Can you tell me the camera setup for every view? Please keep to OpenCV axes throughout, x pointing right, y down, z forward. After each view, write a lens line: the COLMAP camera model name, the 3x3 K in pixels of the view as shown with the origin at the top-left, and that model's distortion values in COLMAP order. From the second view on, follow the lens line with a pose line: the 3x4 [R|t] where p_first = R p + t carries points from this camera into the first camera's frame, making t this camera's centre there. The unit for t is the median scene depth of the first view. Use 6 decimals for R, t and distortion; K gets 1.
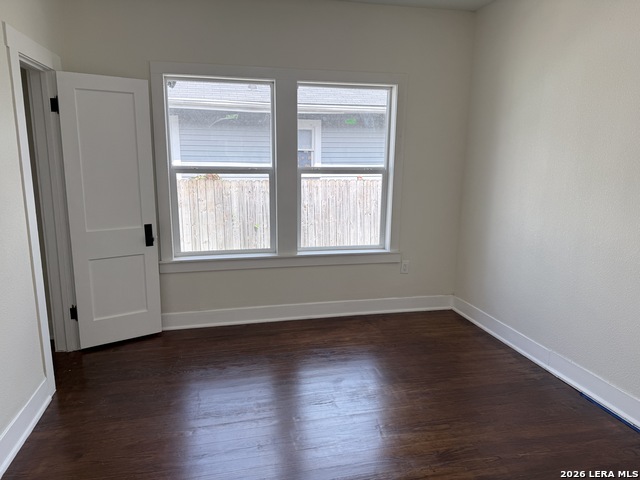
lens RADIAL K [[401.3, 0, 320.0], [0, 401.3, 240.0], [0, 0, 1]] dist [0.003328, -0.000633]
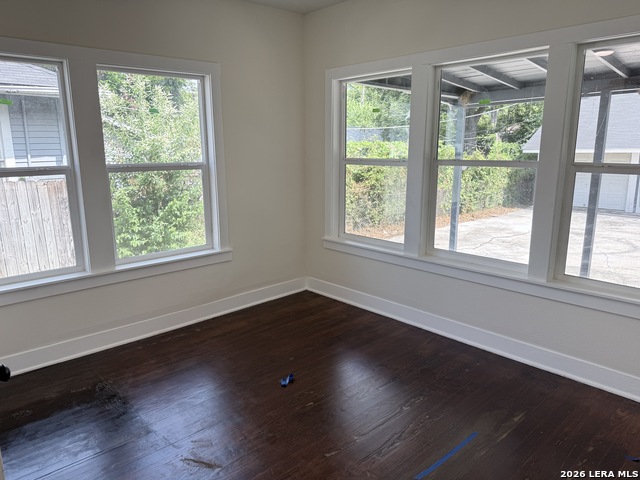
lens RADIAL K [[447.1, 0, 320.5], [0, 447.1, 250.9], [0, 0, 1]] dist [0.001201, -0.006509]
pose [[0.857257, -0.135183, 0.496827, -0.155623], [0.126593, 0.990637, 0.051113, 0.005403], [-0.499084, 0.019078, 0.866343, -0.034246]]
